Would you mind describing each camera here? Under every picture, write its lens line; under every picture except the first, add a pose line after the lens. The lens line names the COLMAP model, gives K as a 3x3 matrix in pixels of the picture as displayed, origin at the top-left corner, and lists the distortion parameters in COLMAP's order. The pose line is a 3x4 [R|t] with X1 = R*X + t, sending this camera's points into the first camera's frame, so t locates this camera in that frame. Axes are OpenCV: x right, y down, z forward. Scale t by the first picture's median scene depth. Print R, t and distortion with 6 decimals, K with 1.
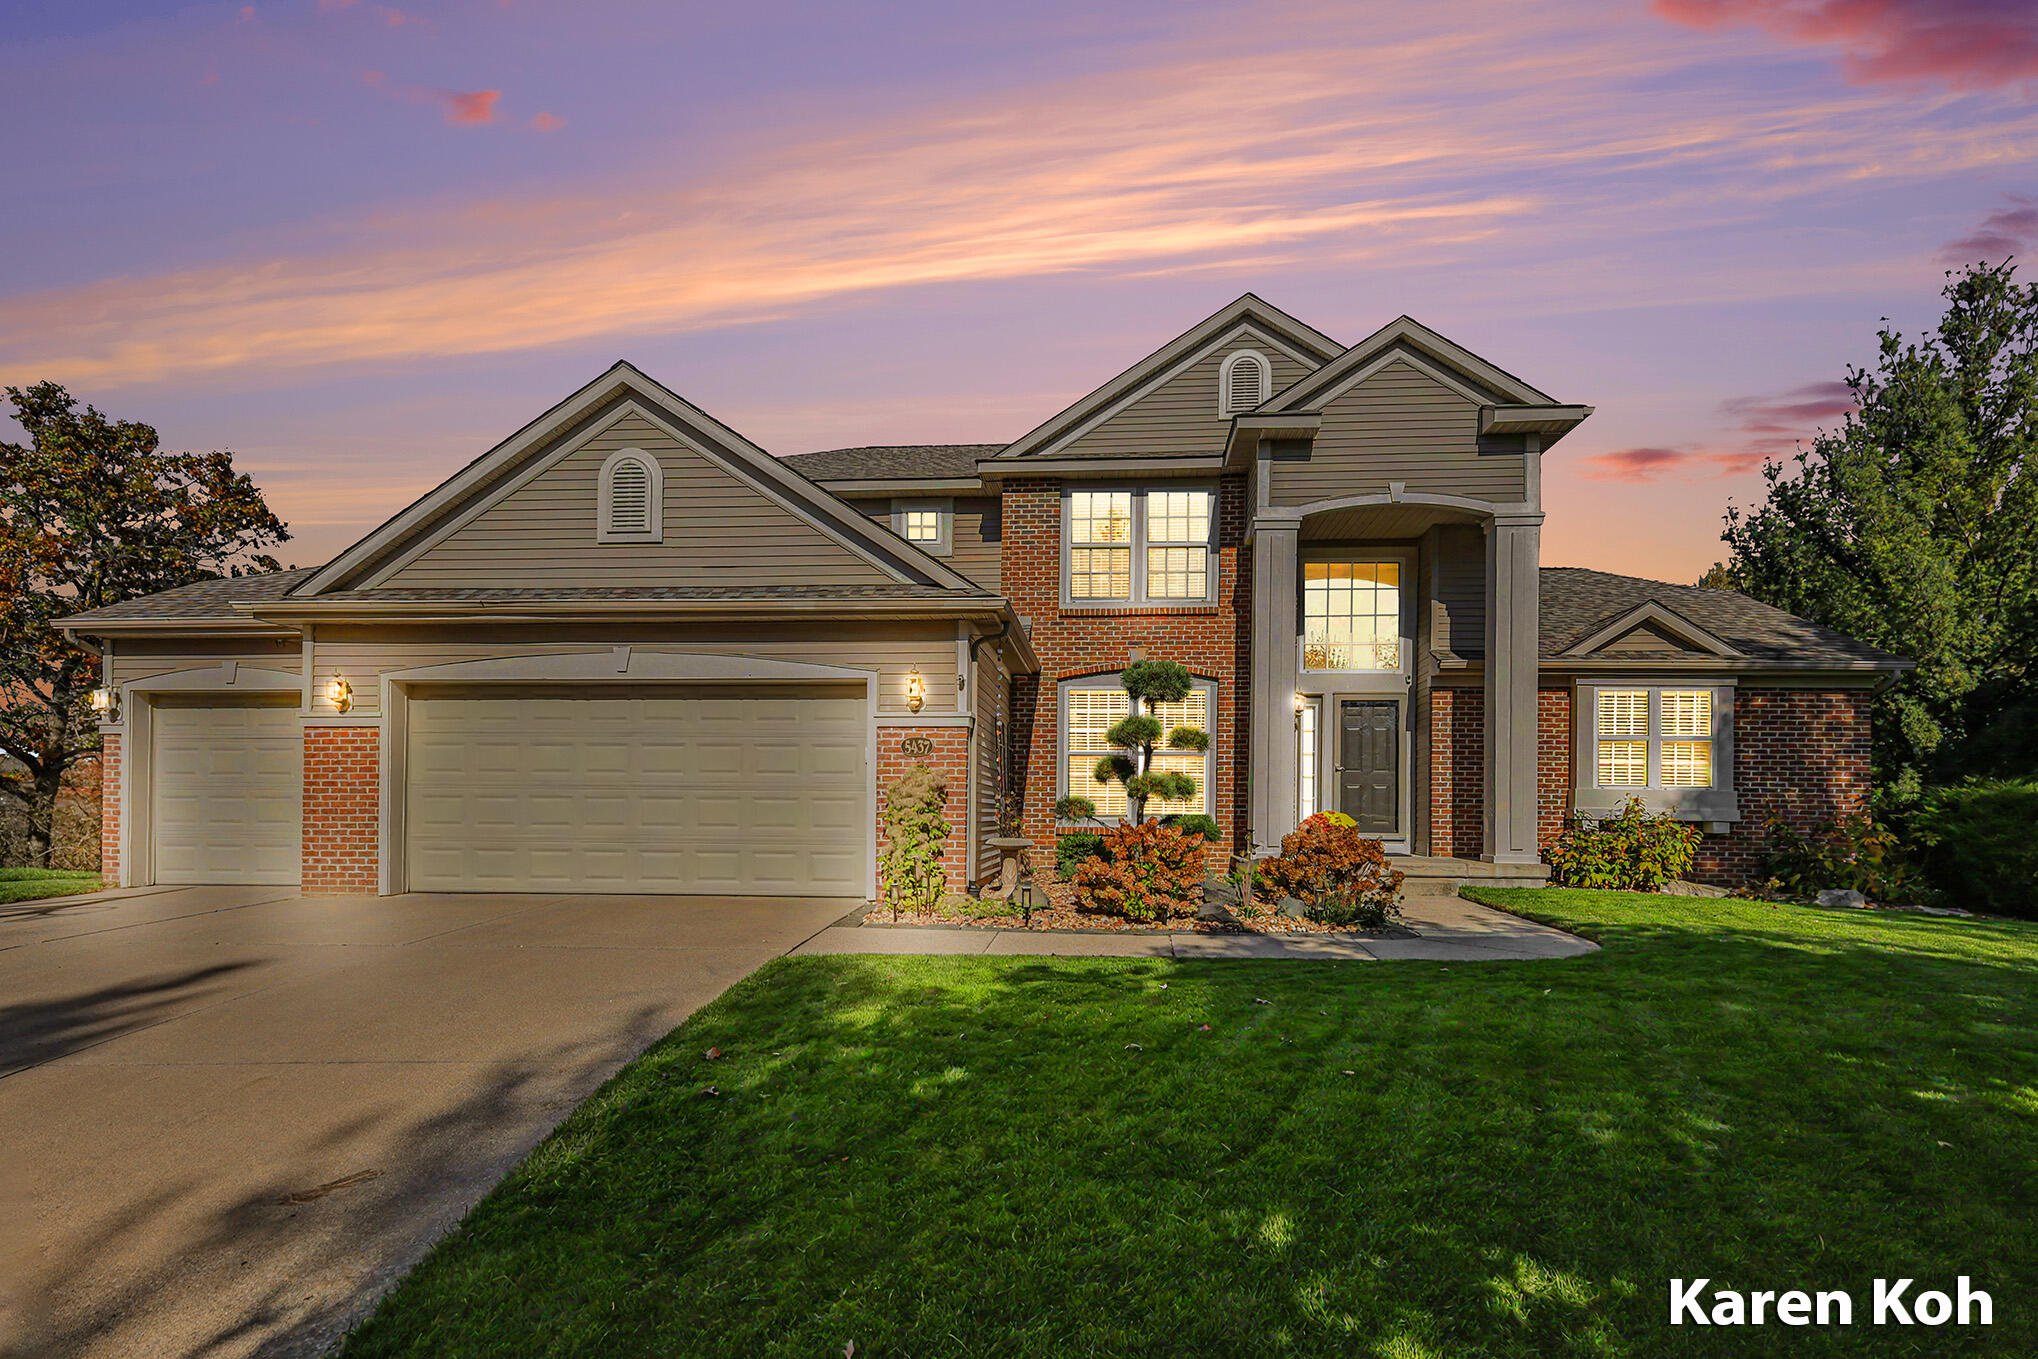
lens RADIAL K [[898.1, 0, 1018.9], [0, 898.1, 693.7], [0, 0, 1]] dist [-0.000428, 0.001819]
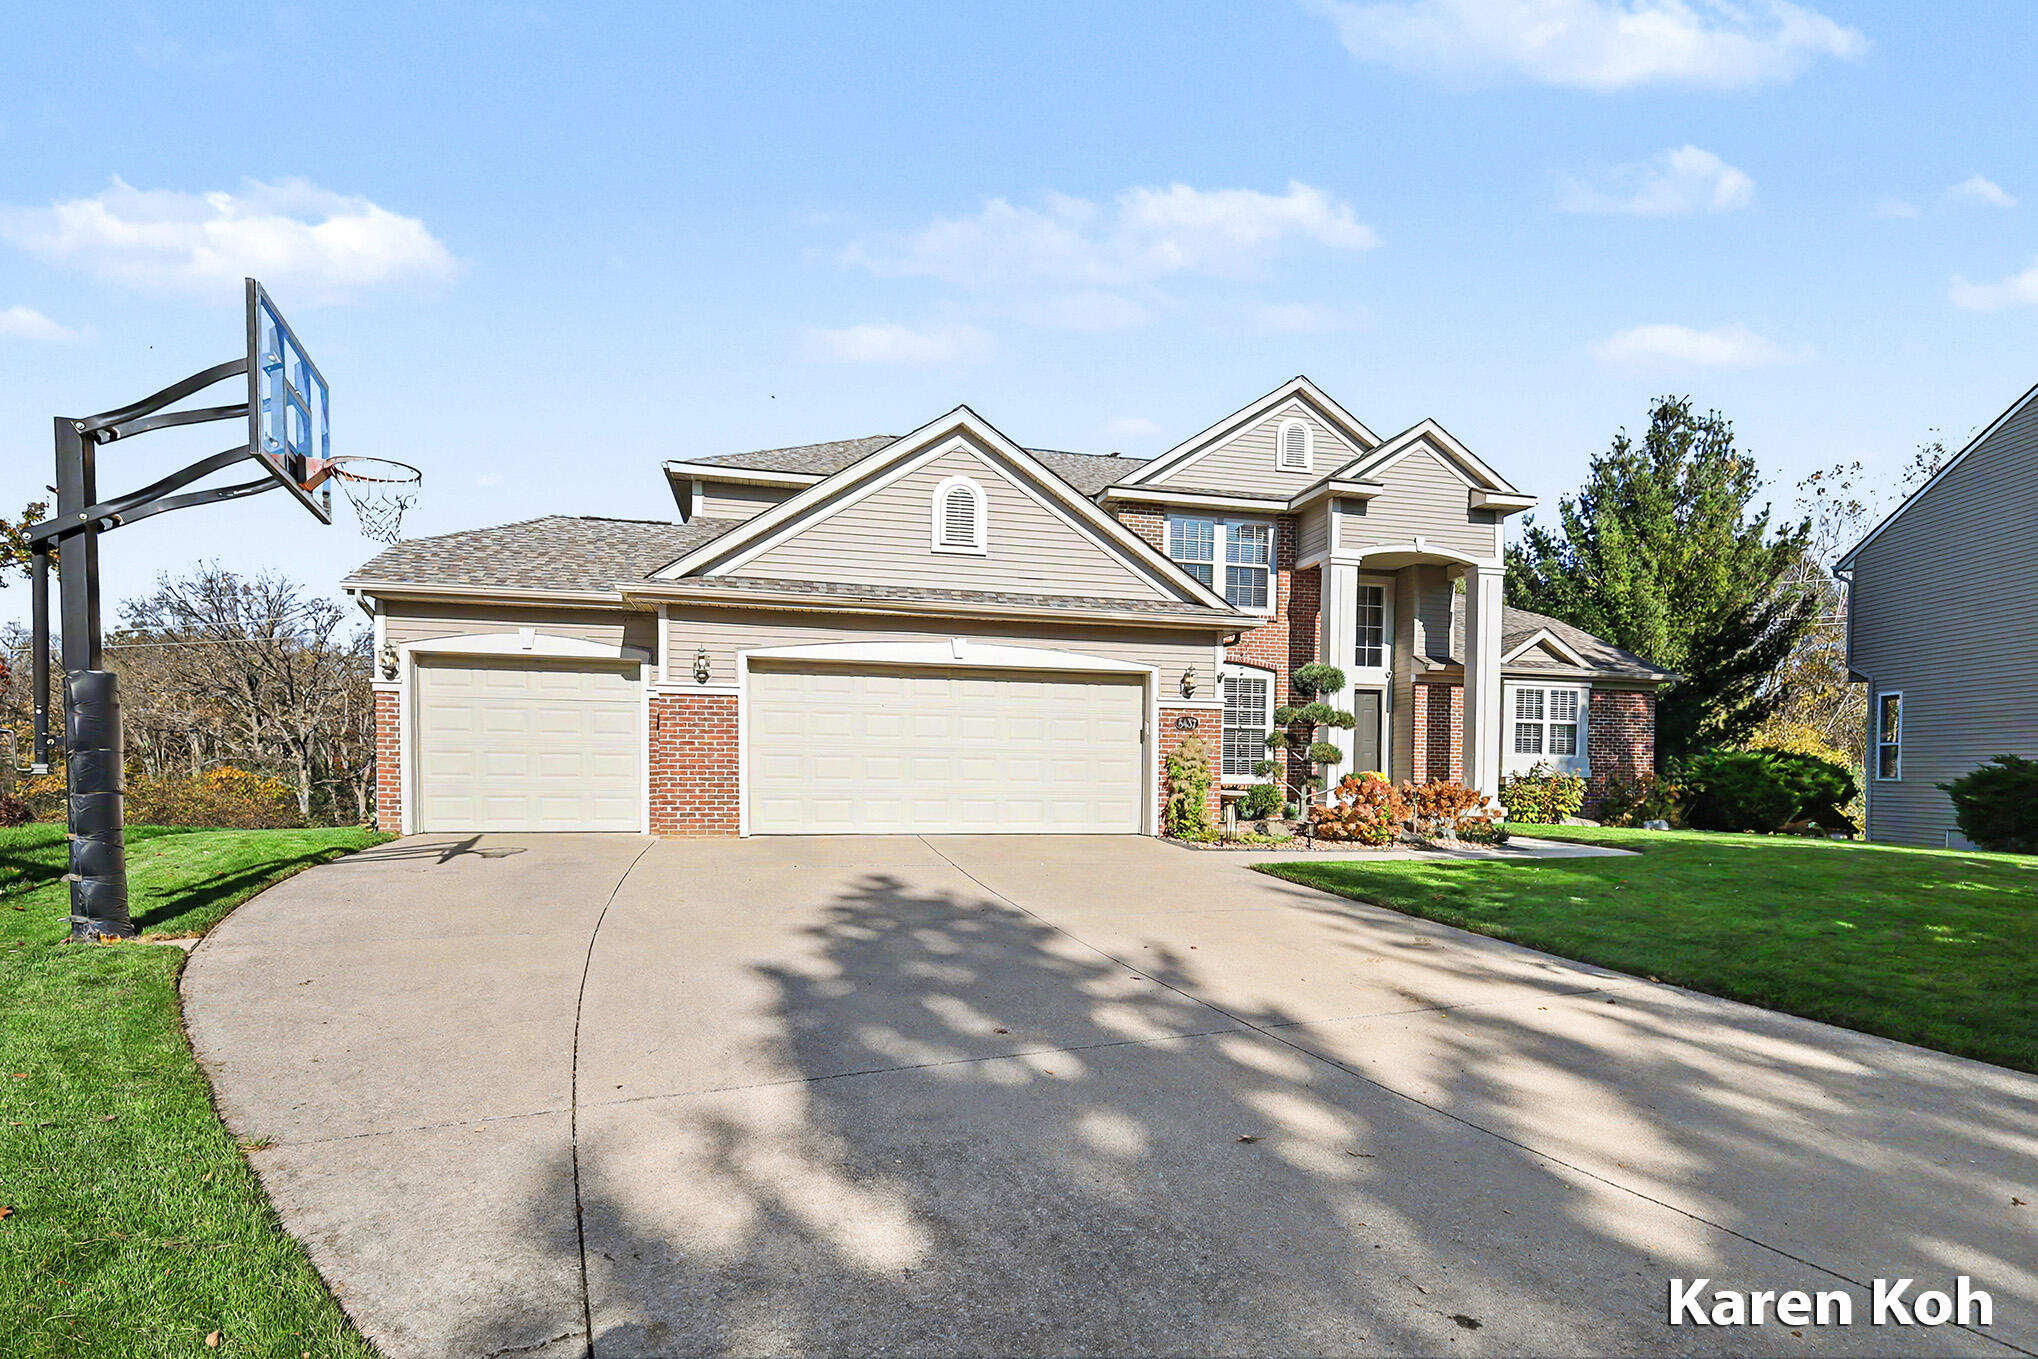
lens RADIAL K [[898.1, 0, 1017.2], [0, 898.1, 669.0], [0, 0, 1]] dist [-0.000428, 0.001819]
pose [[0.956779, 0.034157, 0.288804, -0.564975], [-0.040819, 0.999021, 0.017074, -0.026486], [-0.287938, -0.028125, 0.957236, -0.167852]]
